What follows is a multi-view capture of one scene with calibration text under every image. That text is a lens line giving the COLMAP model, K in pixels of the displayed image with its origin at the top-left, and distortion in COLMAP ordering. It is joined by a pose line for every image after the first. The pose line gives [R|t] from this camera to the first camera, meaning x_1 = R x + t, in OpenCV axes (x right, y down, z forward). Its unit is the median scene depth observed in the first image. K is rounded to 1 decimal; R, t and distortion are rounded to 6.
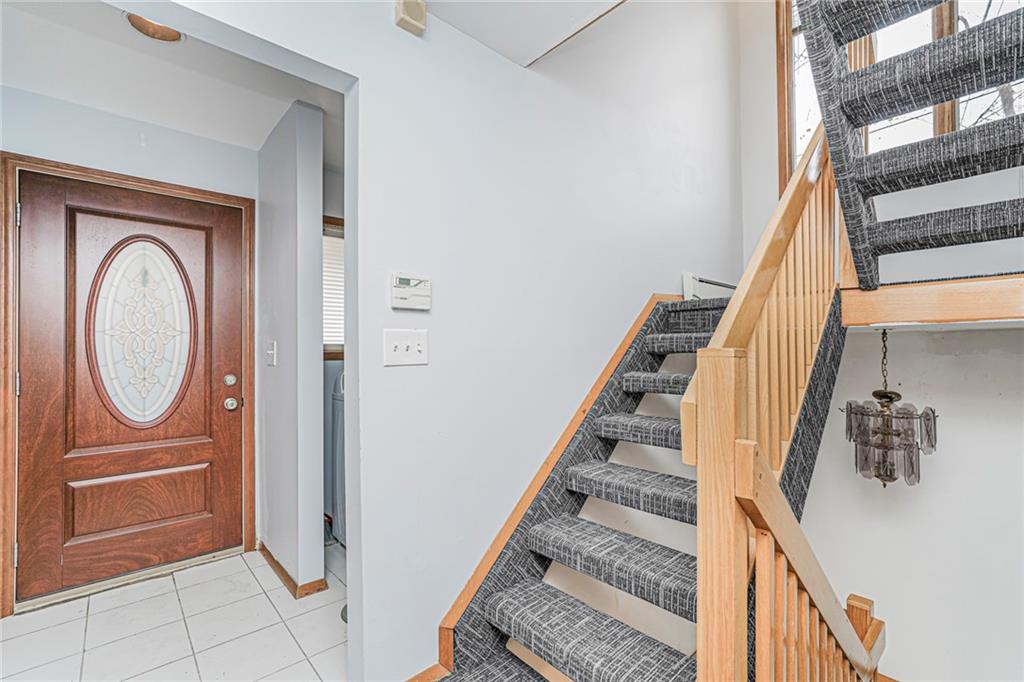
lens RADIAL K [[450.0, 0, 512.4], [0, 450.0, 344.9], [0, 0, 1]] dist [-0.014882, 0.007166]
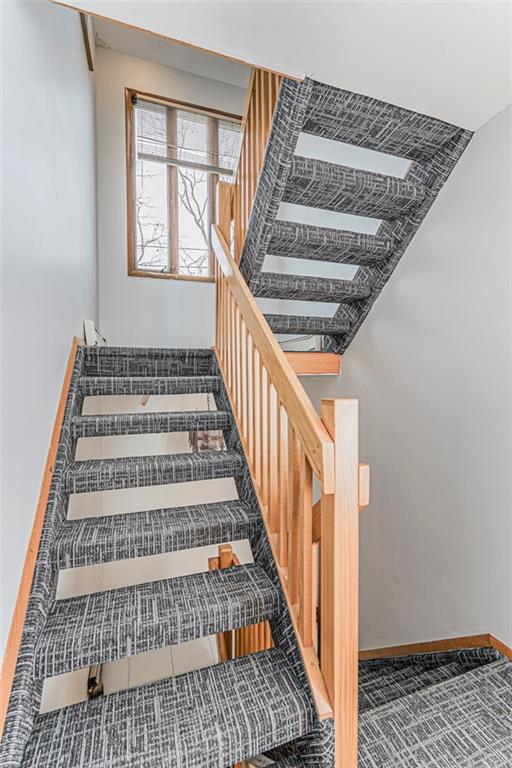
lens RADIAL K [[337.5, 0, 254.8], [0, 337.5, 384.2], [0, 0, 1]] dist [-0.014882, 0.007166]
pose [[0.399802, -0.003828, 0.916594, -0.316294], [-0.004925, 0.999968, 0.006325, -0.020532], [-0.916588, -0.007043, 0.399770, 0.488451]]
